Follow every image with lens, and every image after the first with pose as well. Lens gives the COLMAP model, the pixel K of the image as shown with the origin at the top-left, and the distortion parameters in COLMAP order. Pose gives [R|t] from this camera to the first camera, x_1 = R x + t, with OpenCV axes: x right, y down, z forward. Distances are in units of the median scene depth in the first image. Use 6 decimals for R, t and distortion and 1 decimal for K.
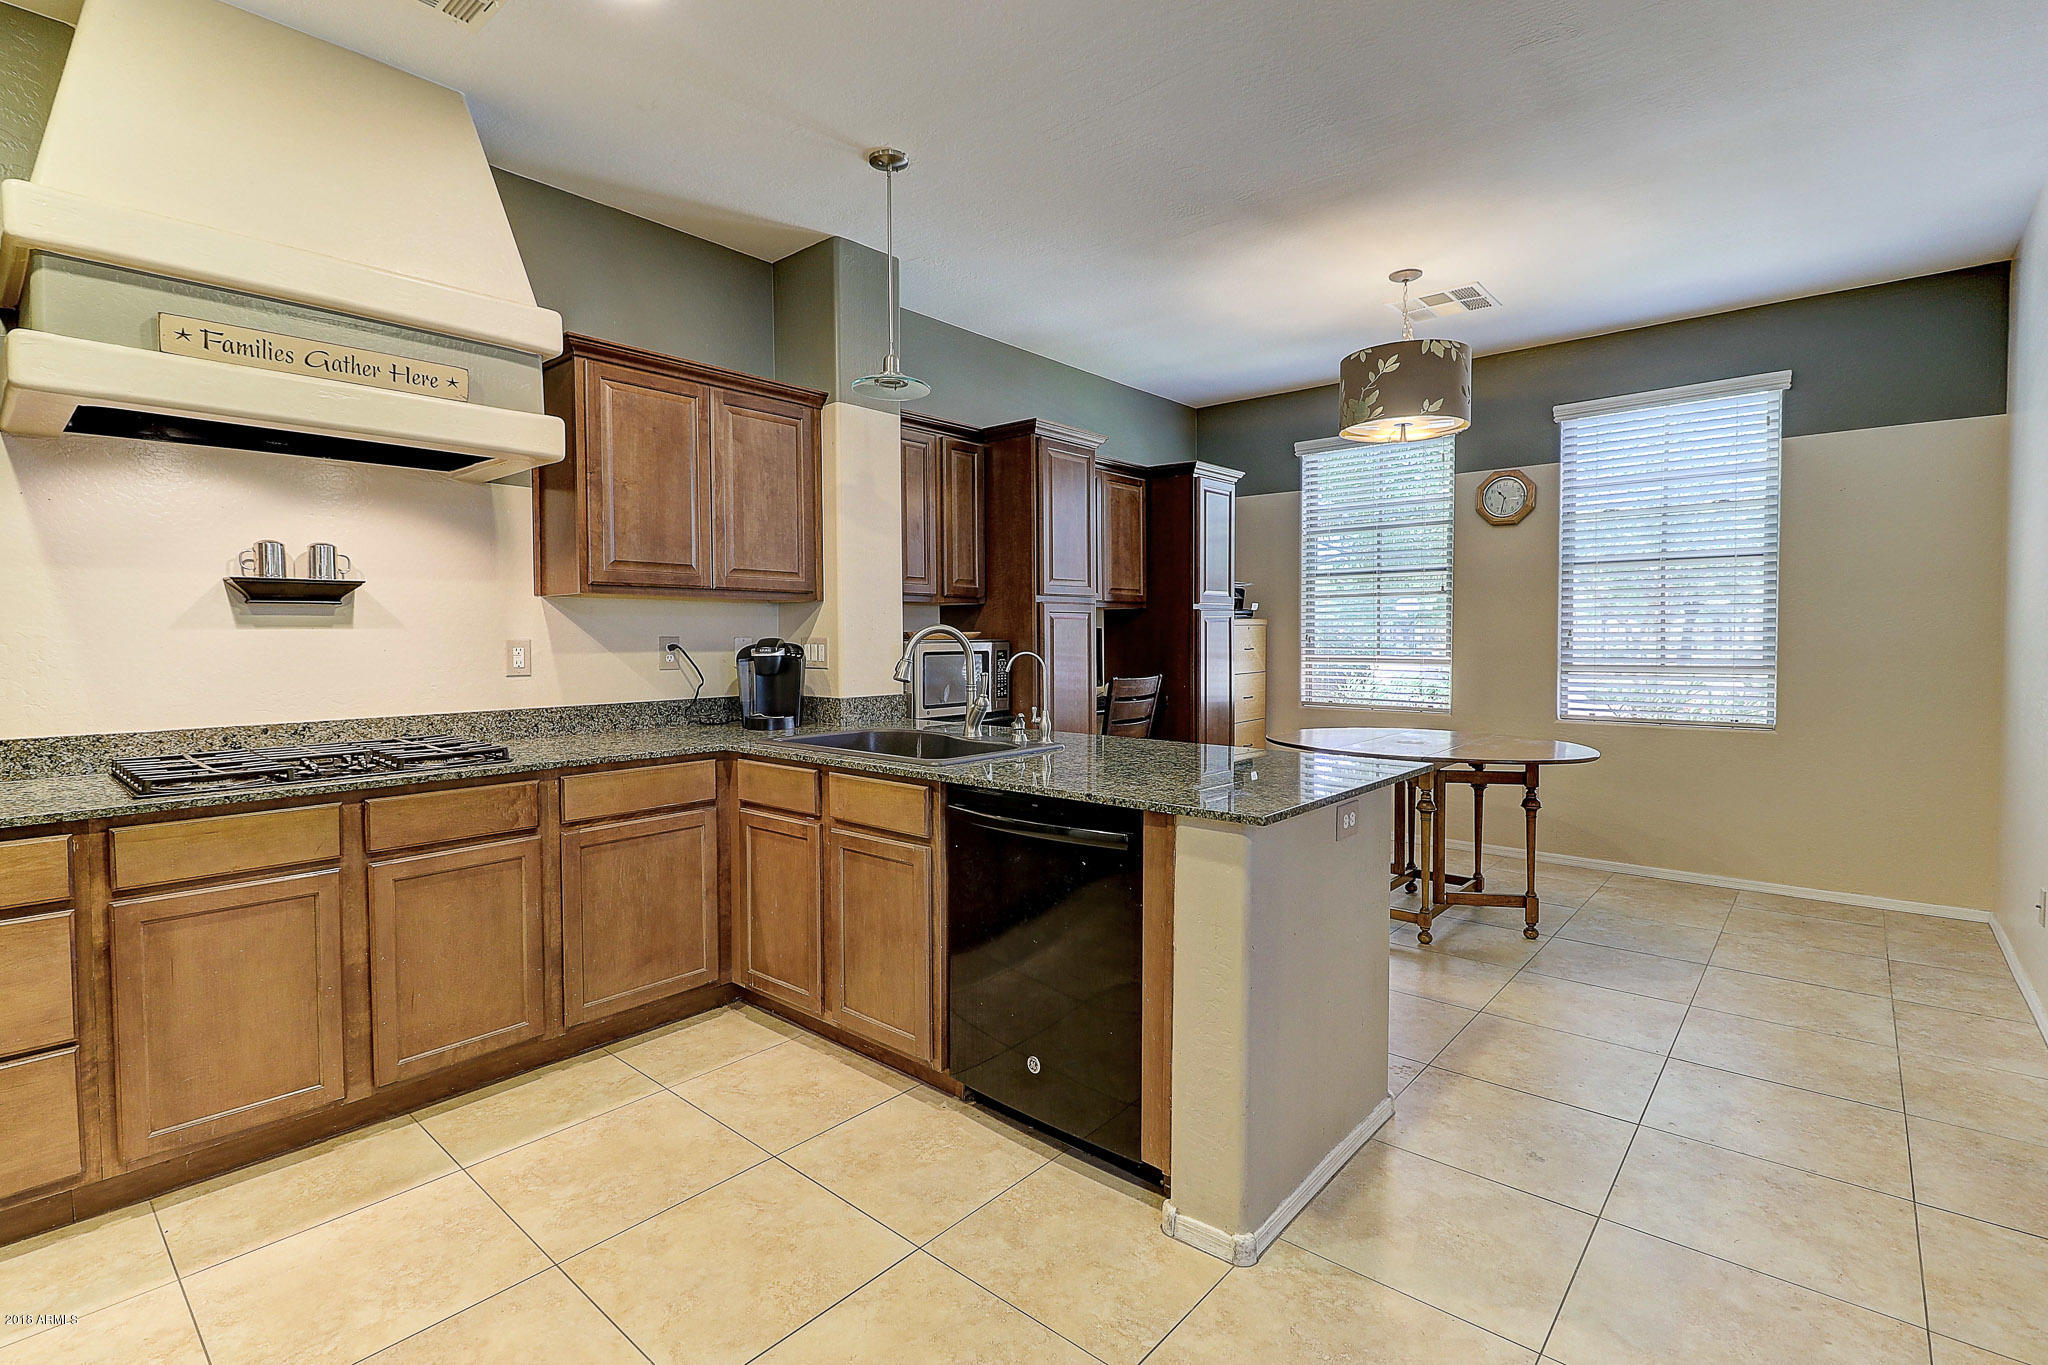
lens RADIAL K [[940.0, 0, 1010.2], [0, 940.0, 661.8], [0, 0, 1]] dist [0.020146, -0.014918]
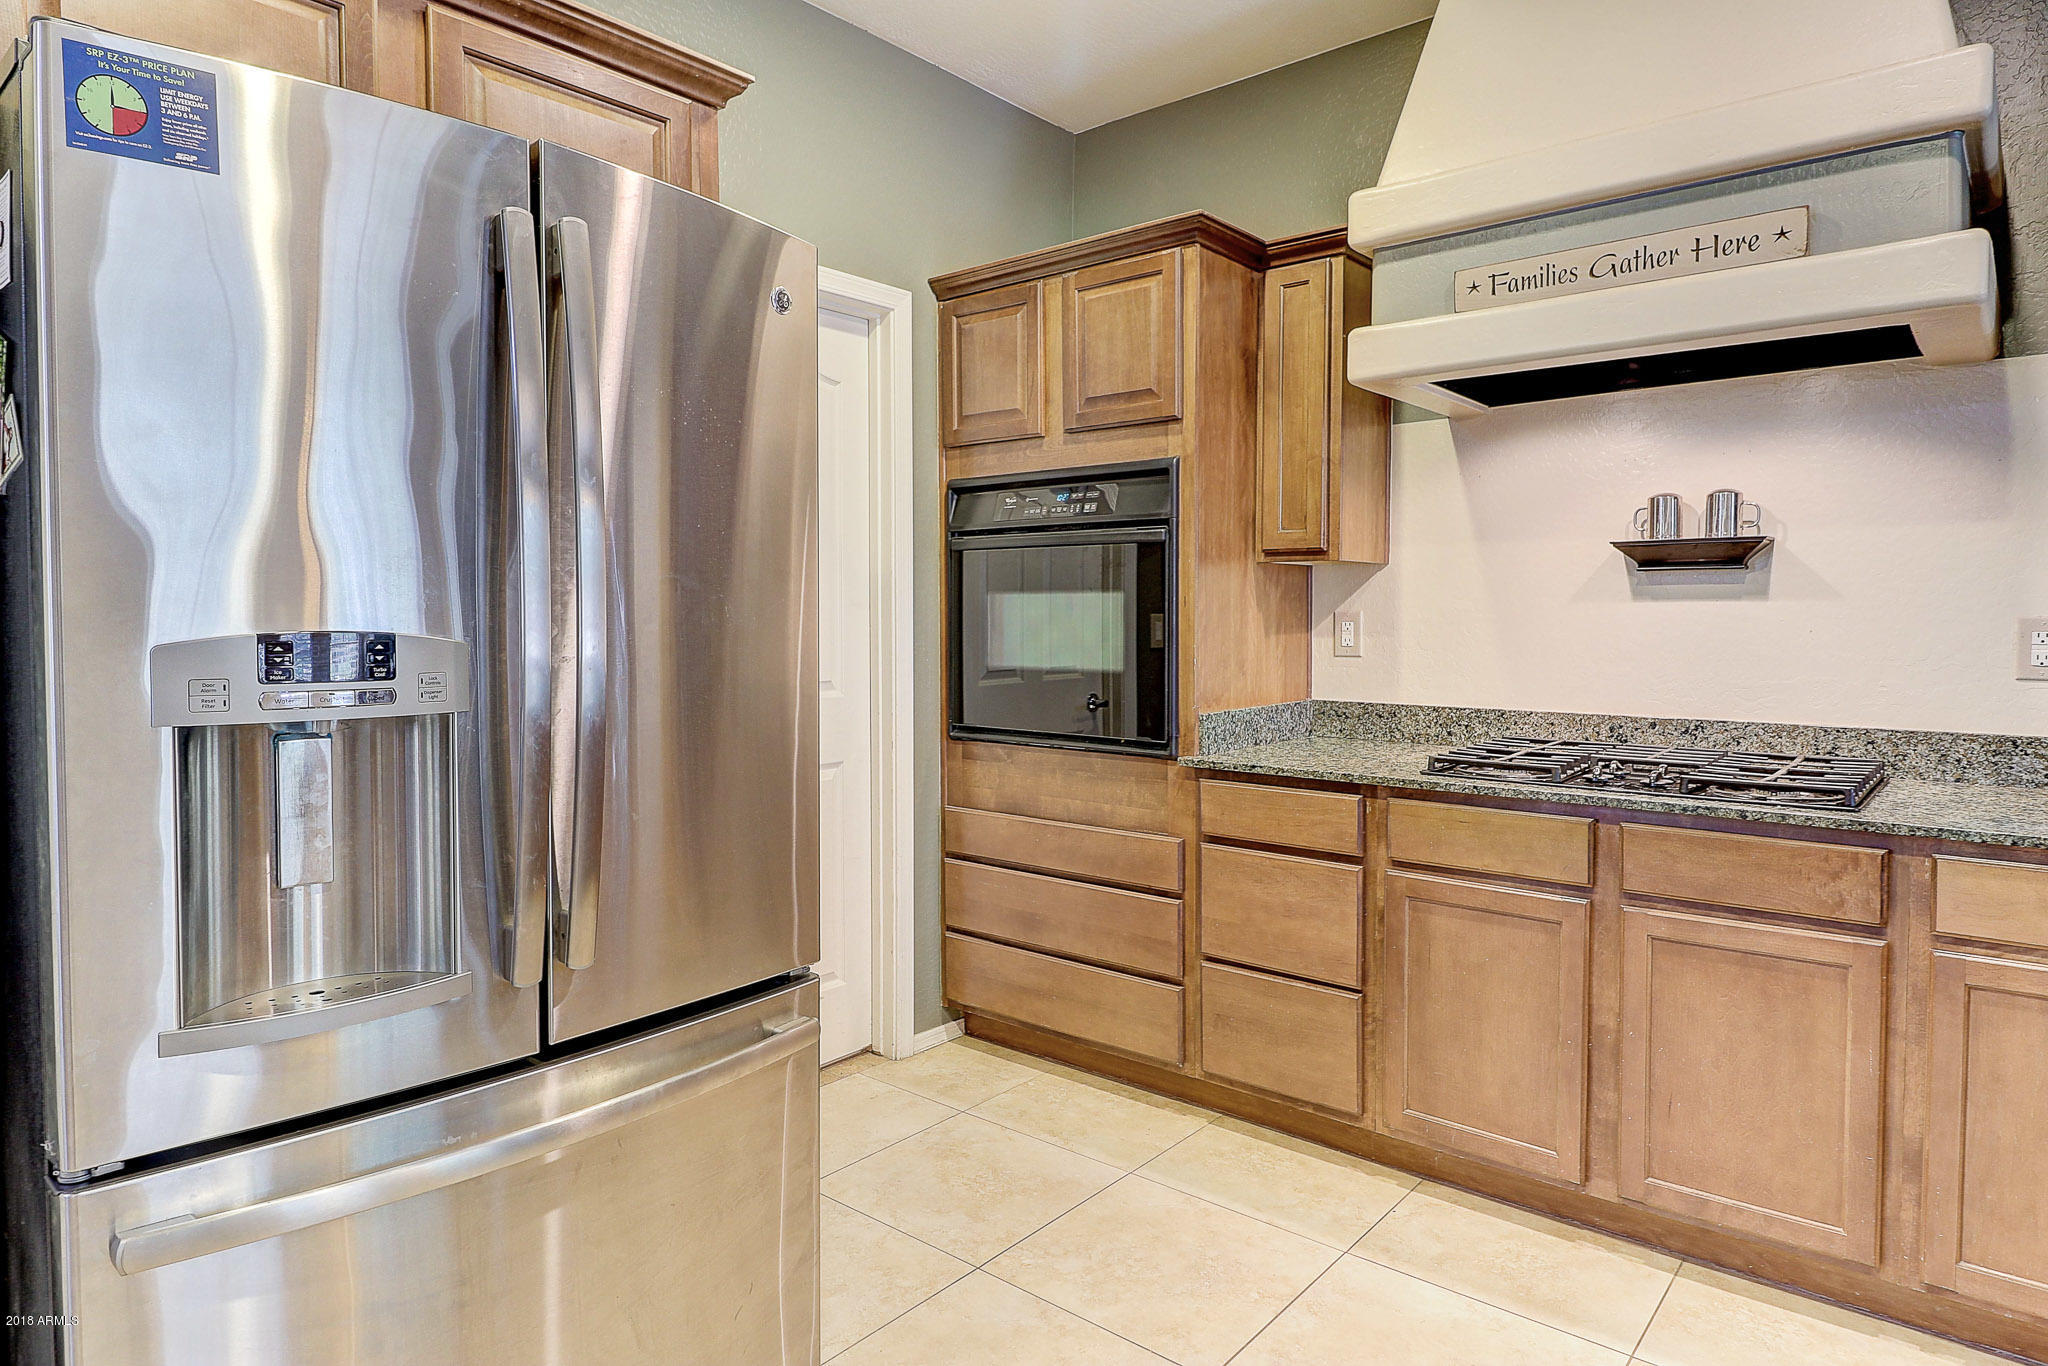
lens RADIAL K [[1193.8, 0, 1007.1], [0, 1193.8, 657.9], [0, 0, 1]] dist [0.018989, -0.019888]
pose [[0.016926, 0.042554, -0.998951, 0.244029], [-0.029408, 0.998683, 0.042045, -0.012968], [0.999424, 0.028665, 0.018155, 0.407799]]
